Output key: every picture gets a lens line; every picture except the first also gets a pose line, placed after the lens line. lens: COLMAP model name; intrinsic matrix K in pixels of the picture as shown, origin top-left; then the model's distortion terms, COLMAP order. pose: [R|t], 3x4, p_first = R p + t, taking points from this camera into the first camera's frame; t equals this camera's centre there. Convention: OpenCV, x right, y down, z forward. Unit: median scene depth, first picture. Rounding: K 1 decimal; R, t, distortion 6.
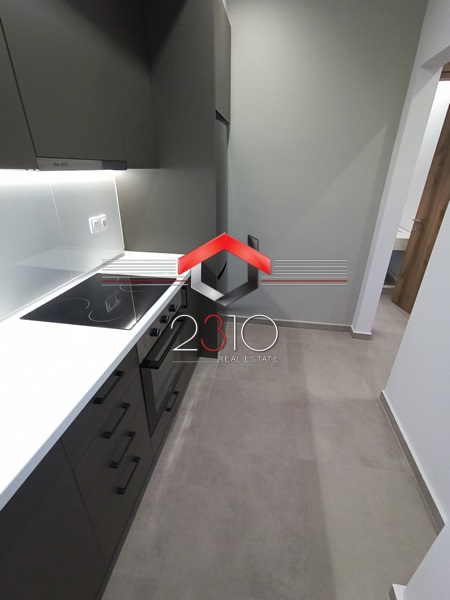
lens RADIAL K [[274.3, 0, 227.8], [0, 274.3, 298.6], [0, 0, 1]] dist [-0.006502, 0.006136]
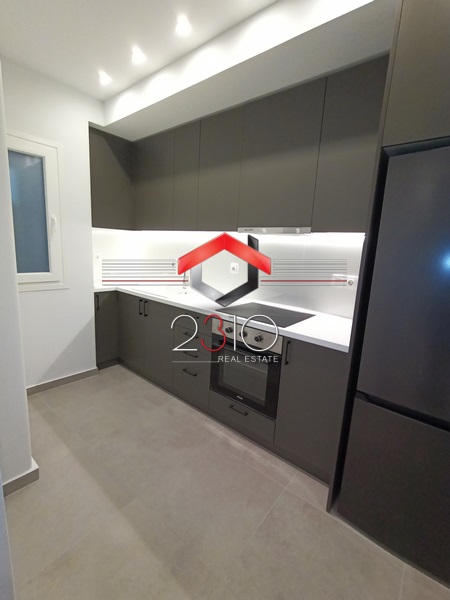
lens RADIAL K [[274.3, 0, 227.8], [0, 274.3, 298.6], [0, 0, 1]] dist [-0.006502, 0.006136]
pose [[-0.508323, 0.124975, -0.852050, 0.733021], [-0.419611, 0.828068, 0.371793, -0.427206], [0.752020, 0.546520, -0.368485, 1.076128]]
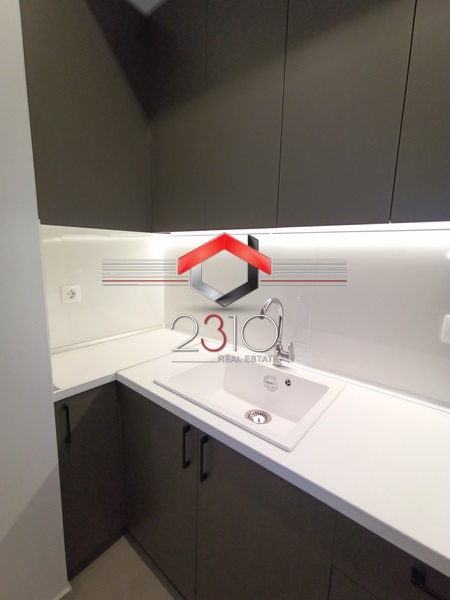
lens RADIAL K [[274.3, 0, 227.8], [0, 274.3, 298.6], [0, 0, 1]] dist [-0.006502, 0.006136]
pose [[-0.516828, 0.136444, -0.845146, 0.050605], [-0.388721, 0.842176, 0.373678, -0.089959], [0.762748, 0.521654, -0.382222, 0.286173]]
